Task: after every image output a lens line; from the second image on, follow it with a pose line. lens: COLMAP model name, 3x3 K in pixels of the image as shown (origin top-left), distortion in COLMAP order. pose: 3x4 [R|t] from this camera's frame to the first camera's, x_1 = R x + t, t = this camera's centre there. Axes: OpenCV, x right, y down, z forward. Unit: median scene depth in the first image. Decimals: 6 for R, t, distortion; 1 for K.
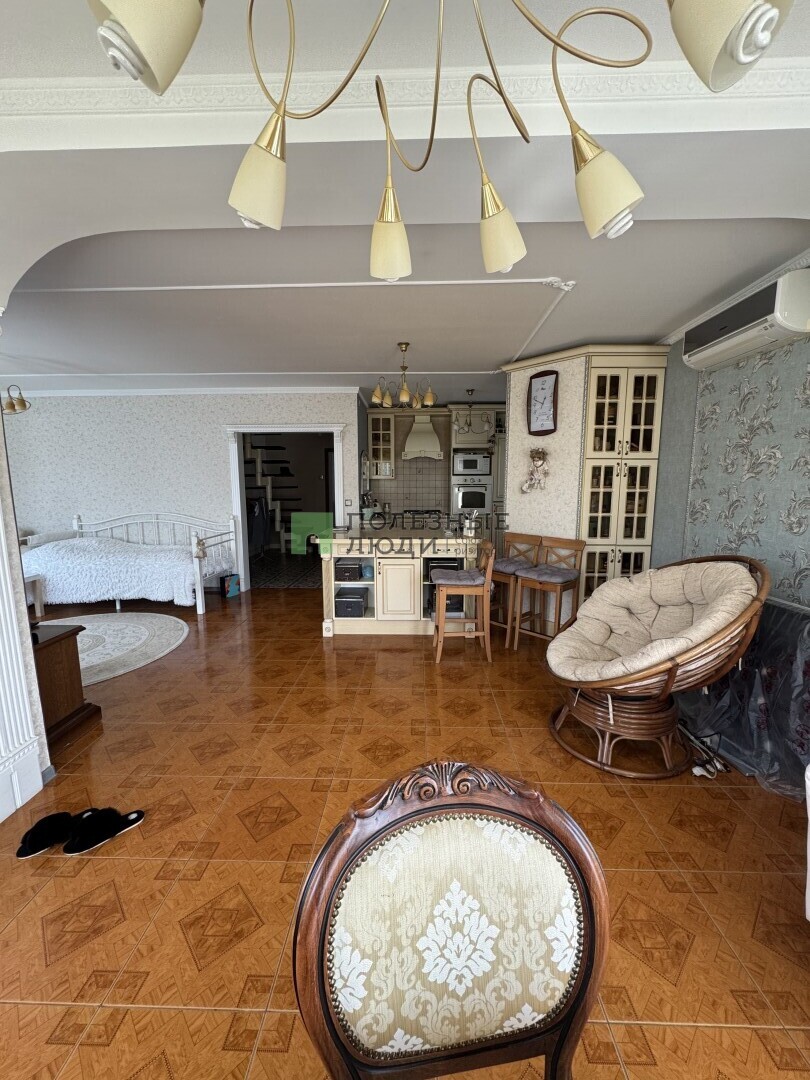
lens RADIAL K [[429.6, 0, 406.5], [0, 429.6, 542.0], [0, 0, 1]] dist [-0.001932, -0.000024]
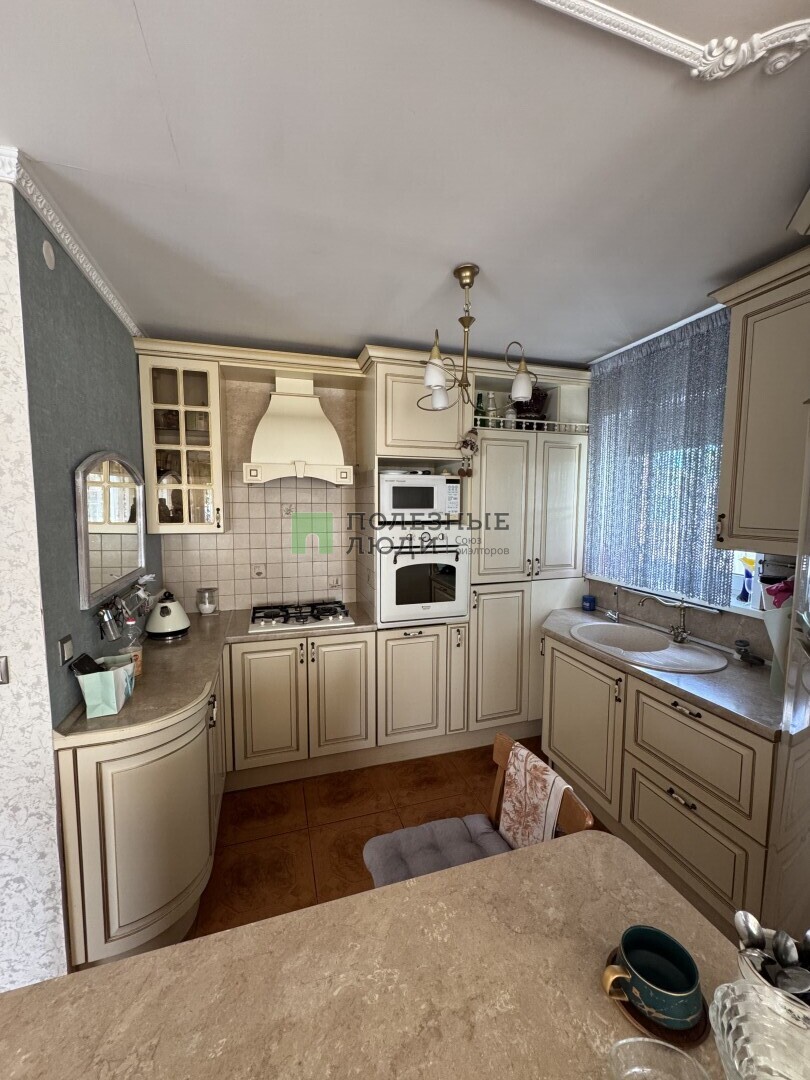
lens RADIAL K [[429.6, 0, 403.5], [0, 429.6, 536.8], [0, 0, 1]] dist [-0.001932, -0.000024]
pose [[0.945849, -0.021447, 0.323897, -0.000878], [0.042627, 0.997381, -0.058438, -0.118043], [-0.321795, 0.069080, 0.944286, 0.608348]]
